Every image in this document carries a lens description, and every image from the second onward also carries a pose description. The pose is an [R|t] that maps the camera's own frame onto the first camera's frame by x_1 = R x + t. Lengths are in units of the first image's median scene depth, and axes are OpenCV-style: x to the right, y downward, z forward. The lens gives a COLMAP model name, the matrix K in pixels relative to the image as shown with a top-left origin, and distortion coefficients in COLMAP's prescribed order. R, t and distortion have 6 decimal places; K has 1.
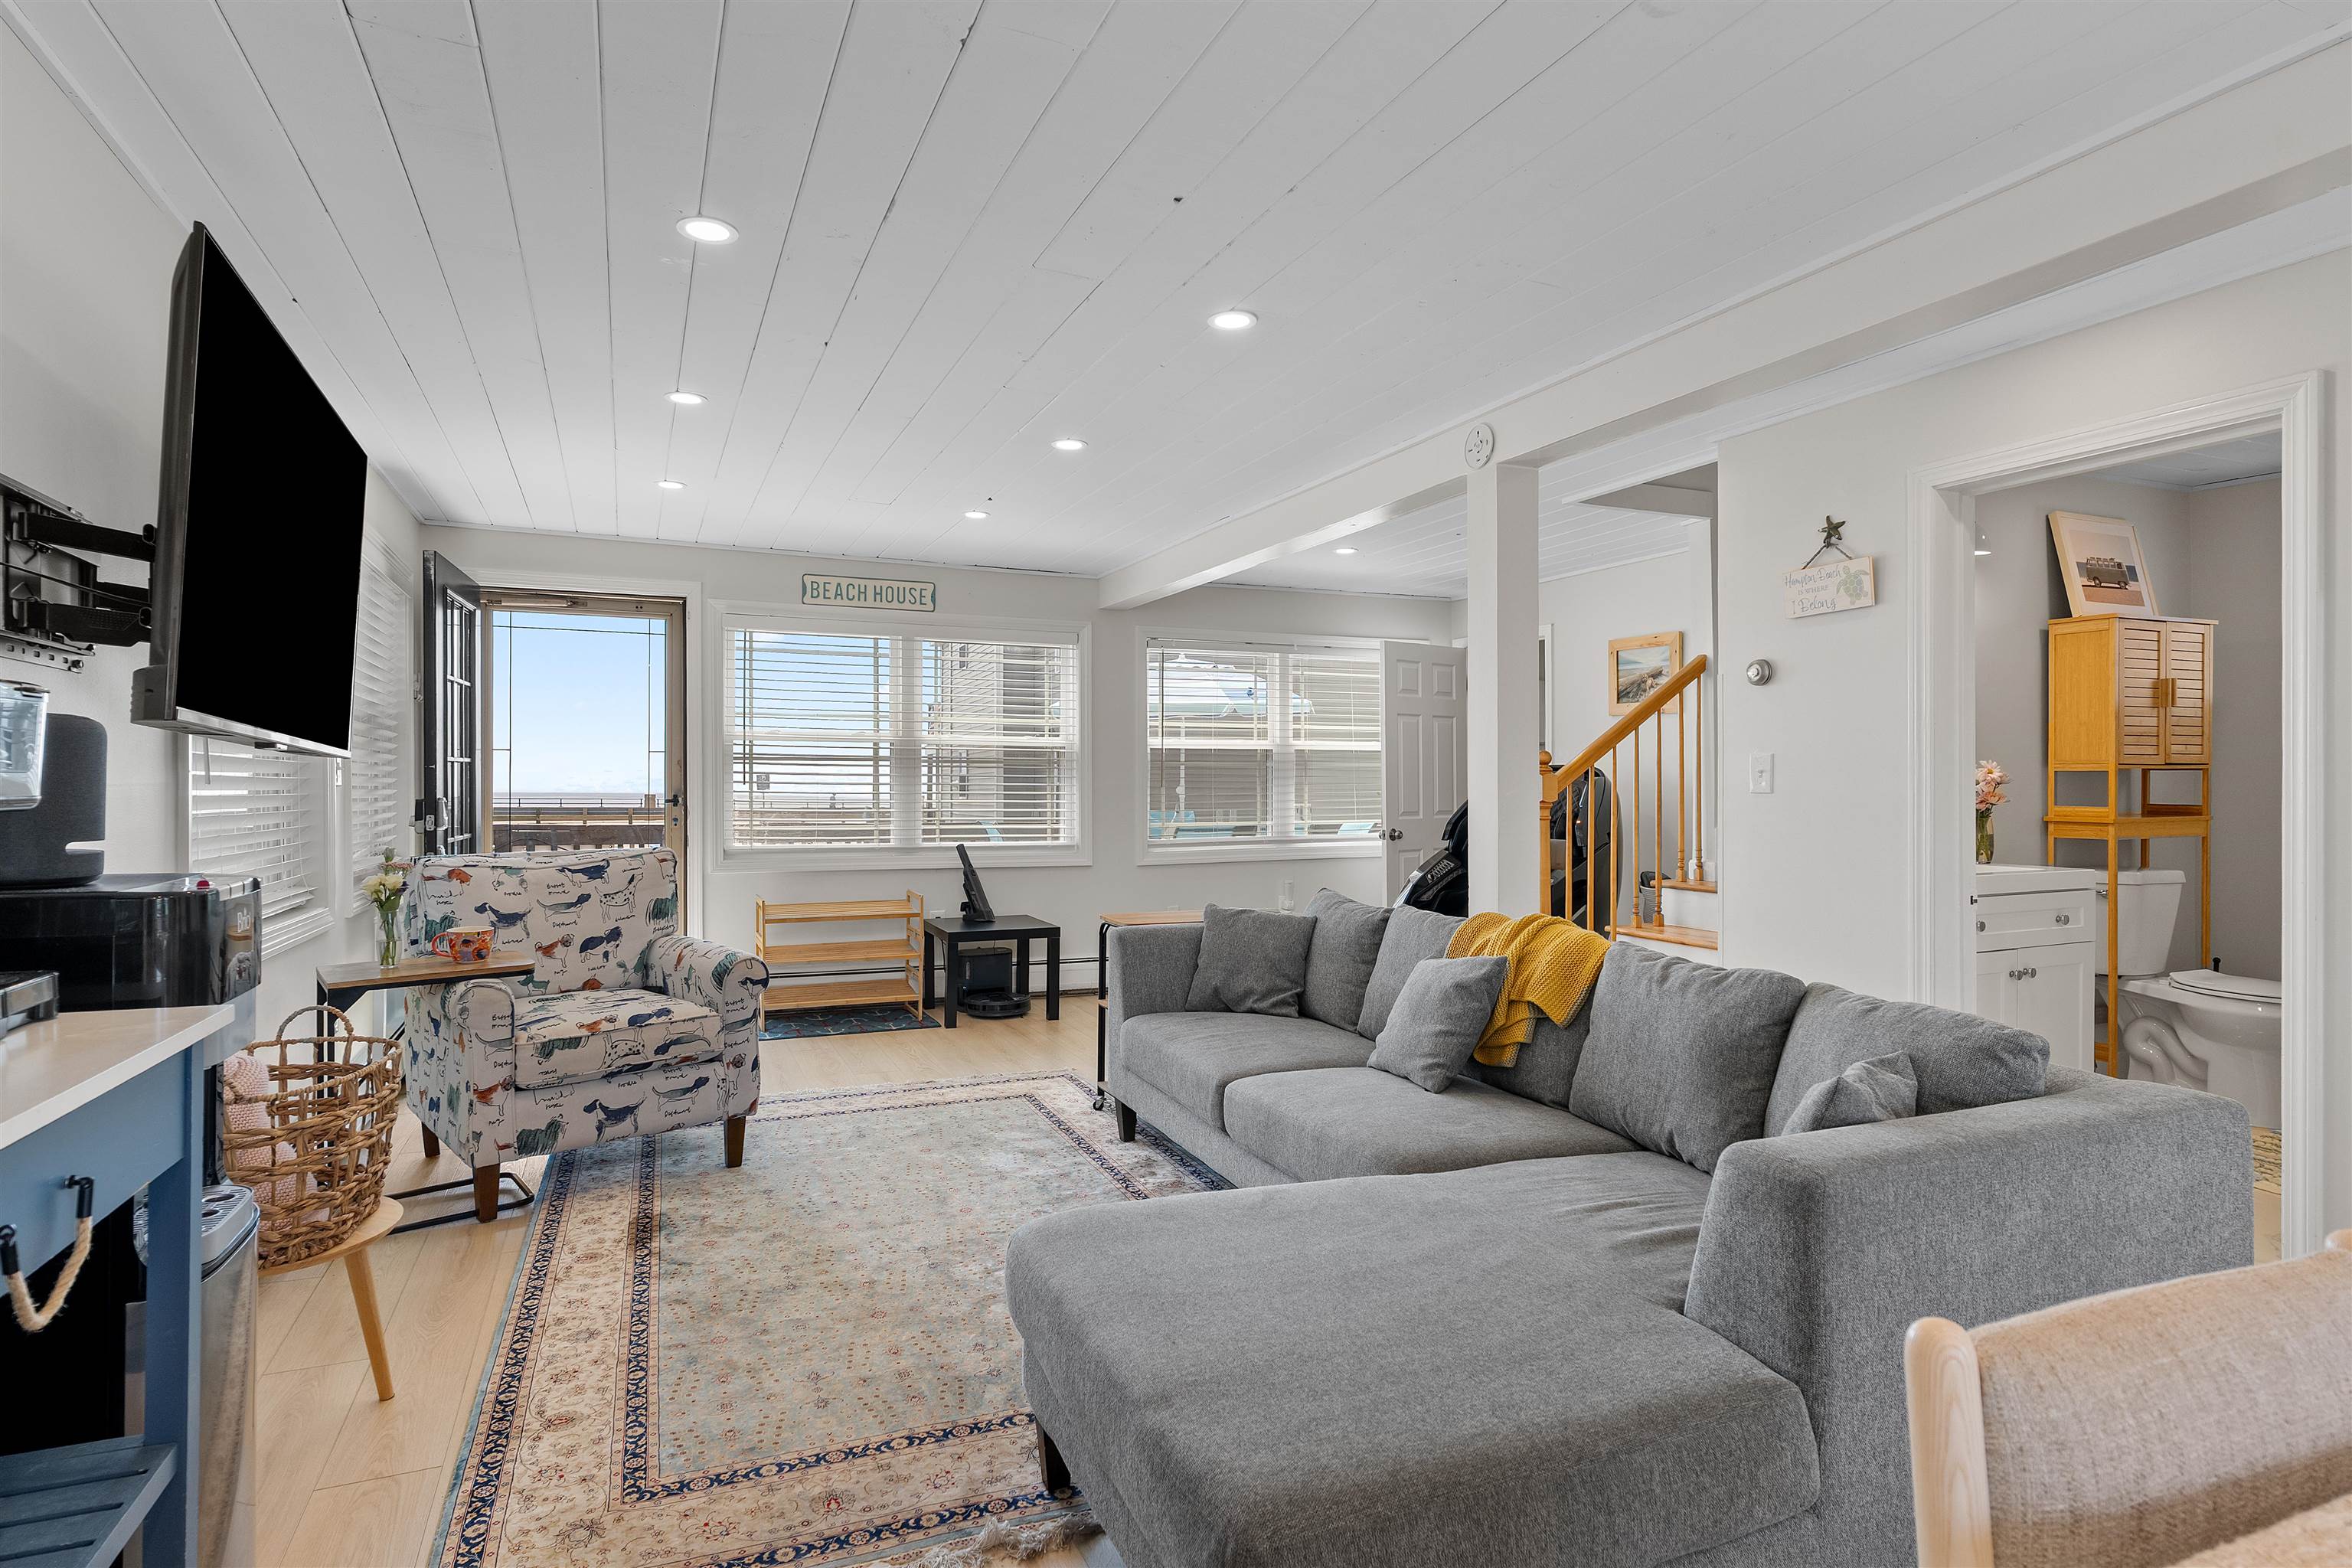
lens RADIAL K [[1246.3, 0, 1184.2], [0, 1246.3, 789.6], [0, 0, 1]] dist [0.001391, 0.000732]
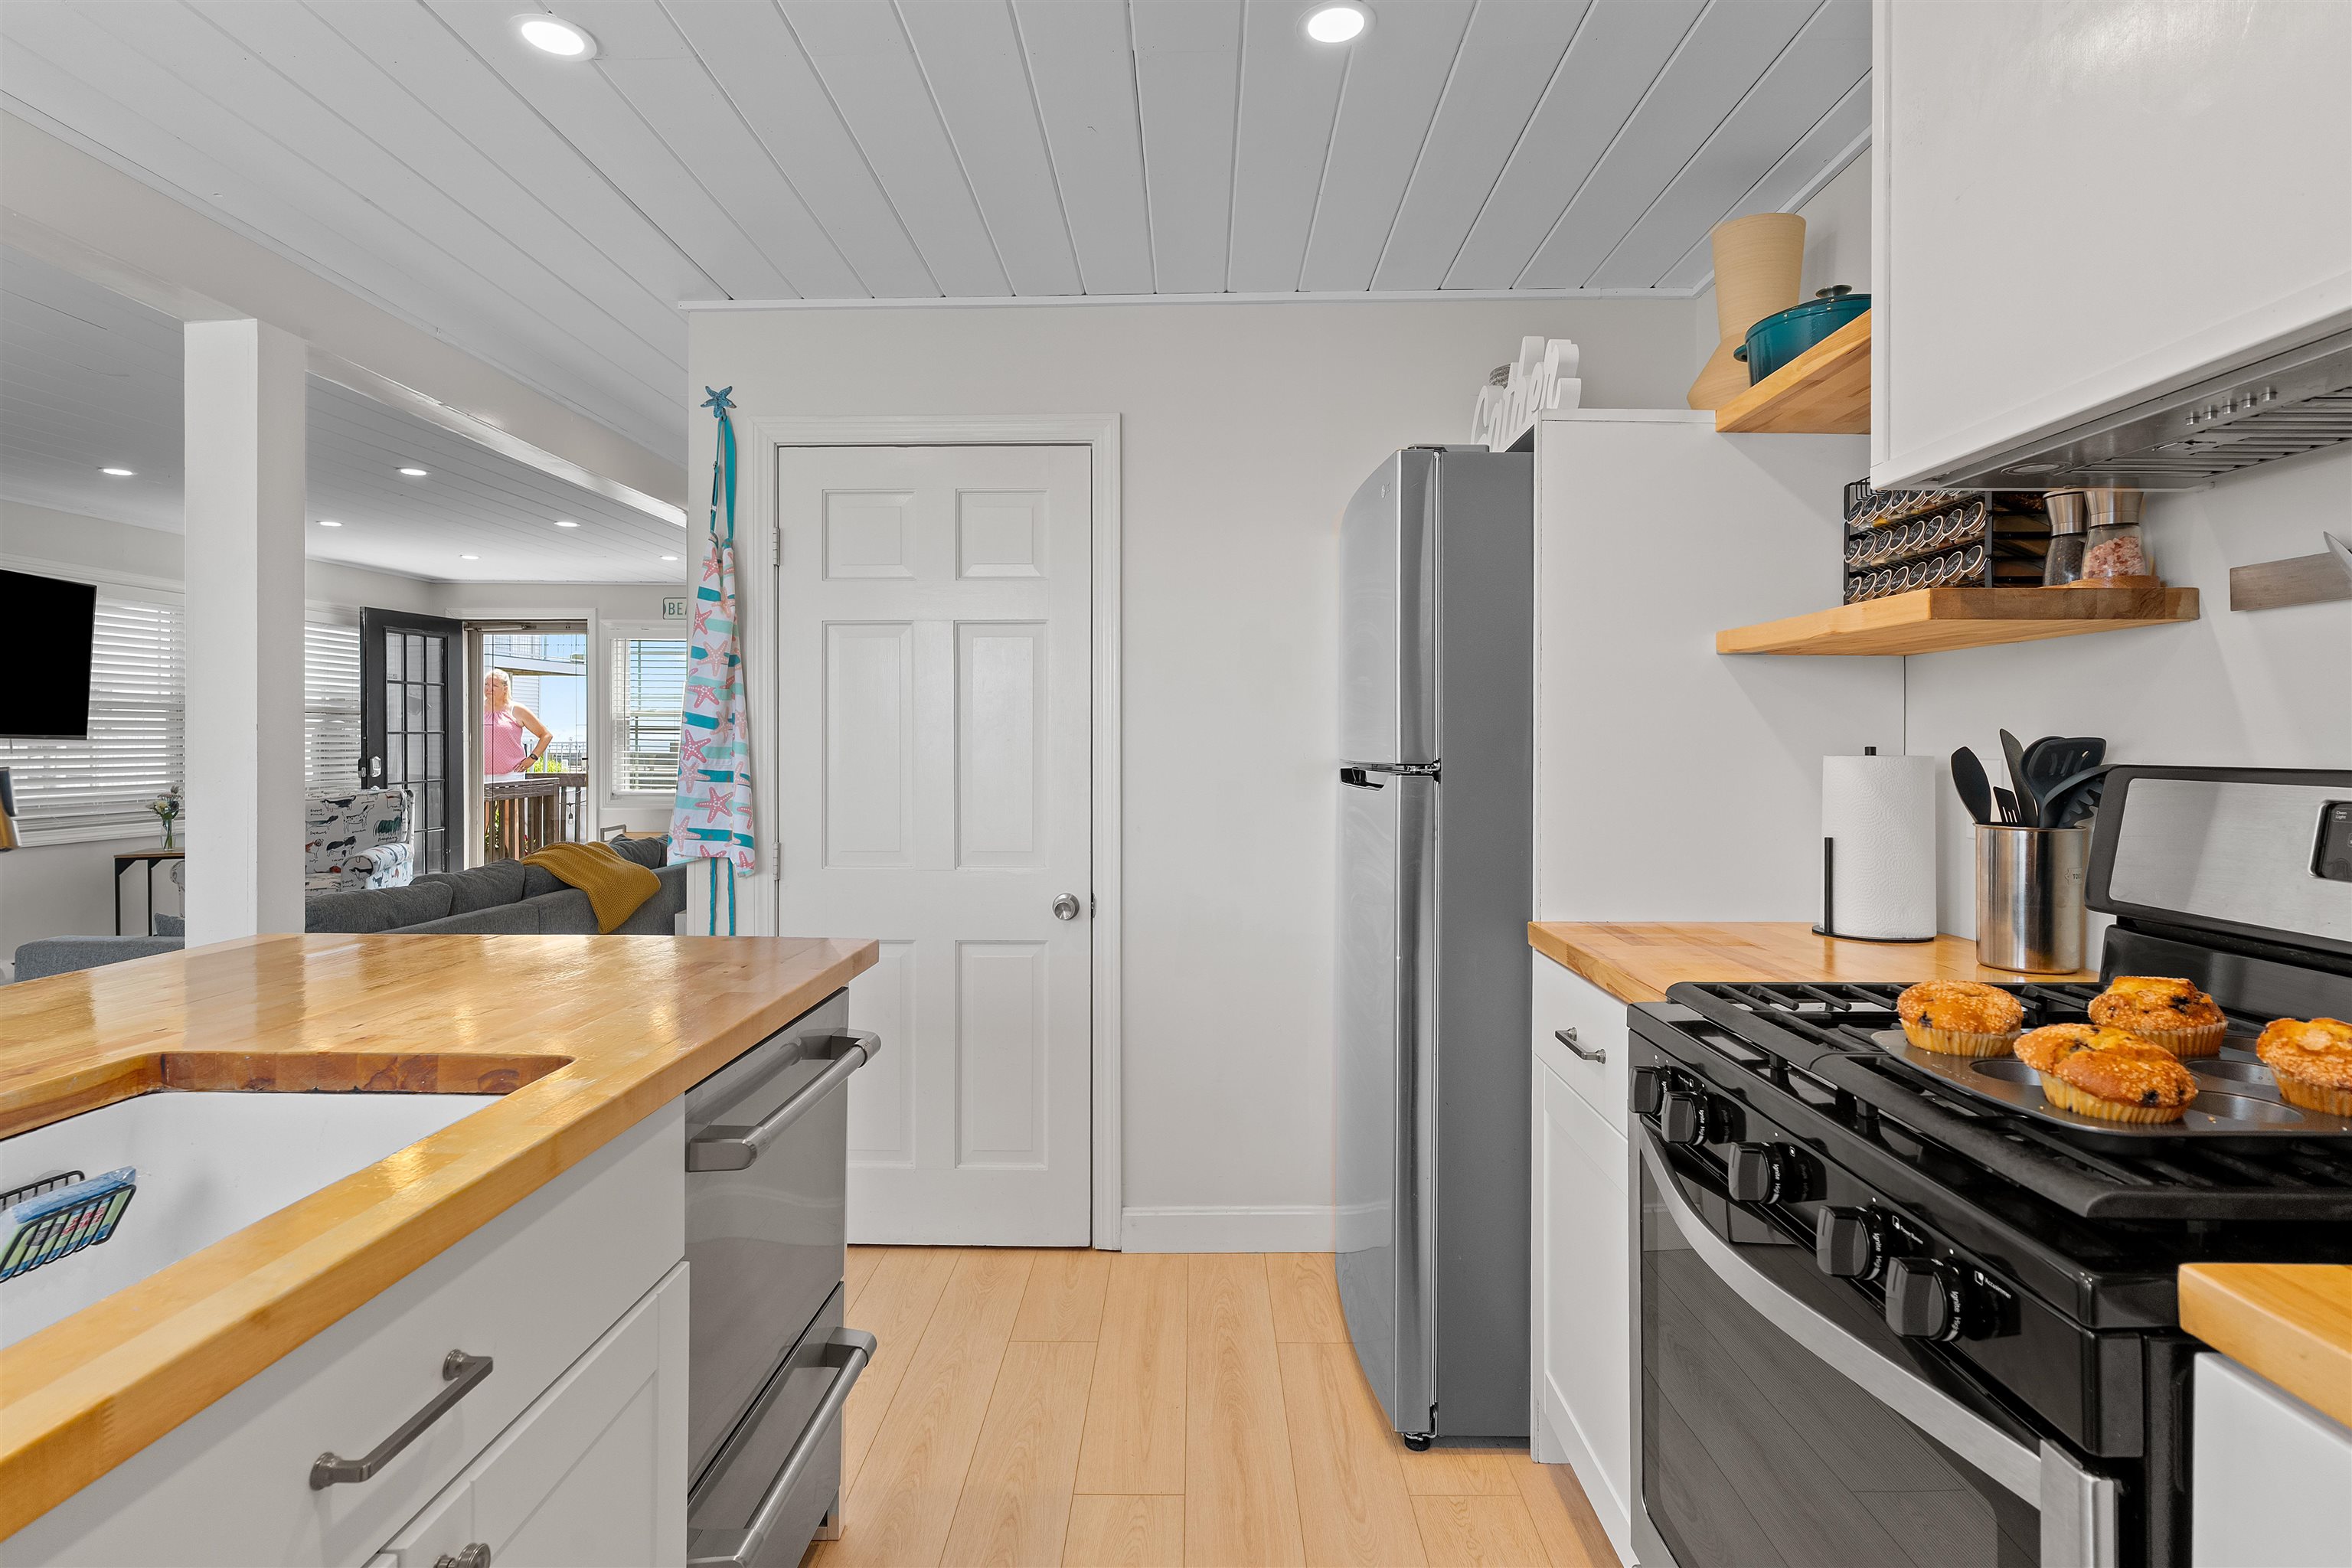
lens RADIAL K [[1244.9, 0, 1163.1], [0, 1244.9, 737.4], [0, 0, 1]] dist [-0.003734, 0.001382]
pose [[0.904923, -0.001652, -0.425573, 1.452511], [-0.000190, 0.999991, -0.004286, -0.017331], [0.425576, 0.003959, 0.904914, -0.047840]]
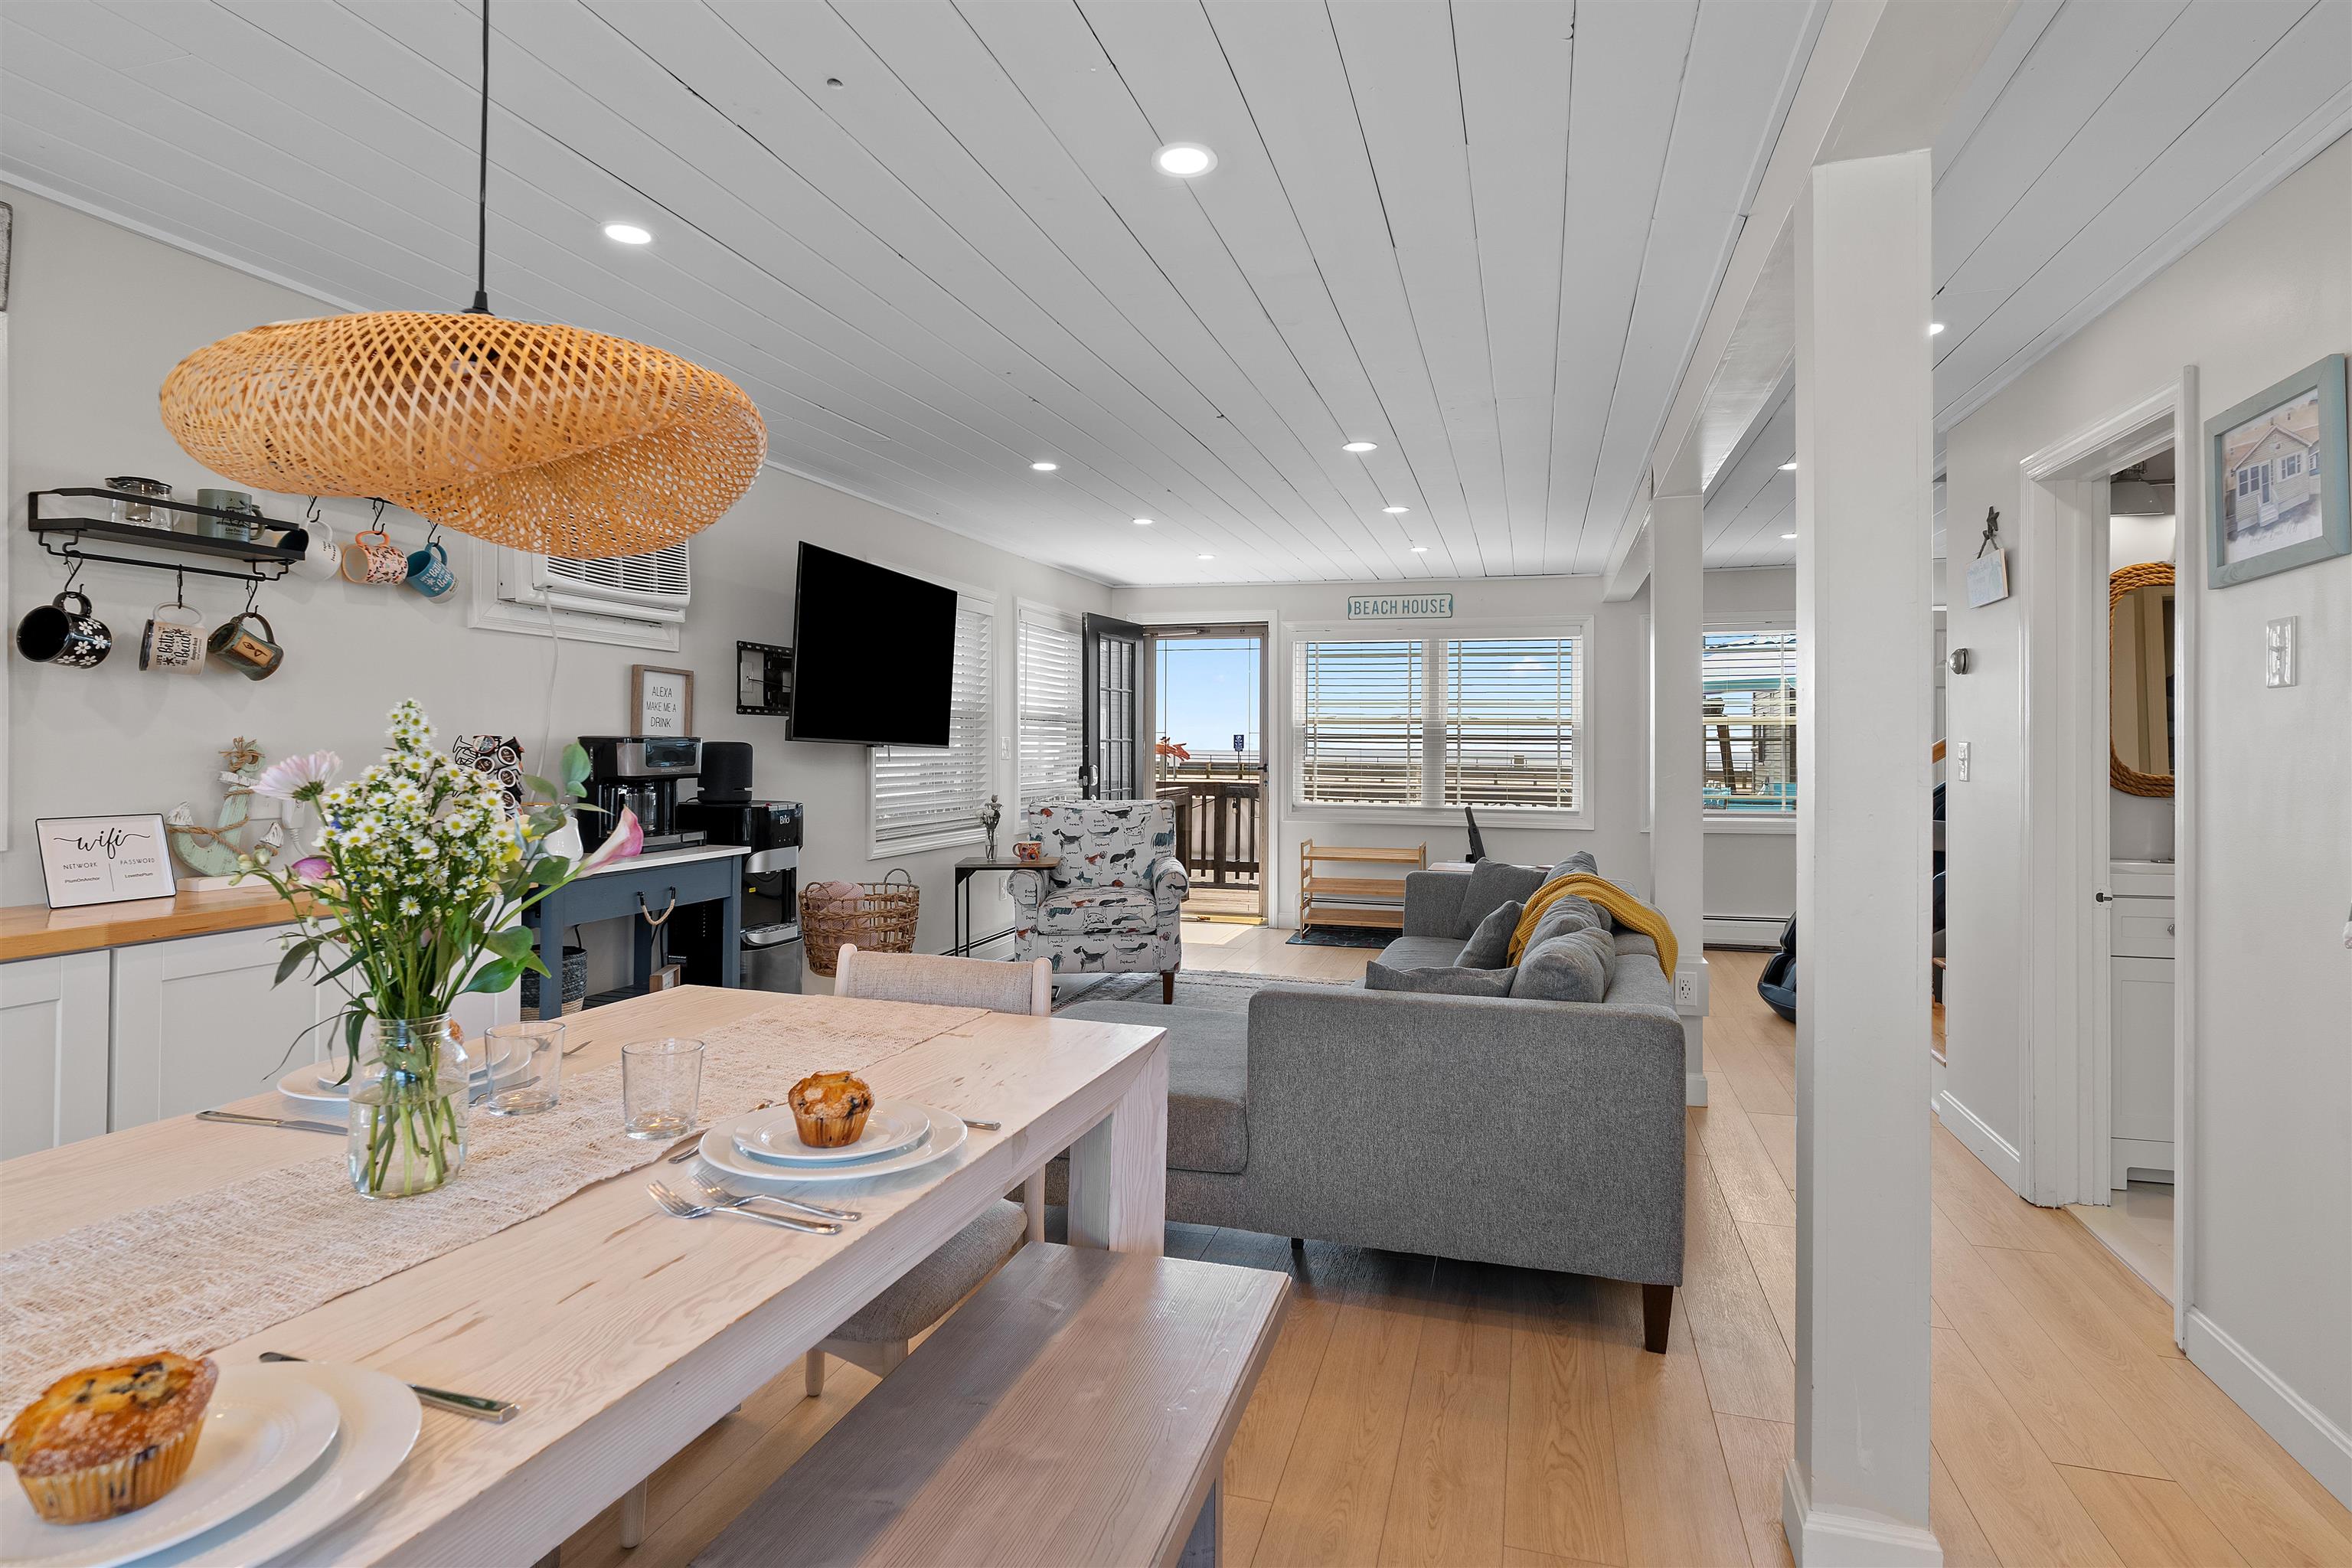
lens RADIAL K [[1244.9, 0, 1163.1], [0, 1244.9, 737.4], [0, 0, 1]] dist [-0.003734, 0.001382]
pose [[0.759797, -0.002716, -0.650155, 0.722626], [-0.004739, 0.999942, -0.009714, -0.020463], [0.650143, 0.010462, 0.759739, -0.221556]]
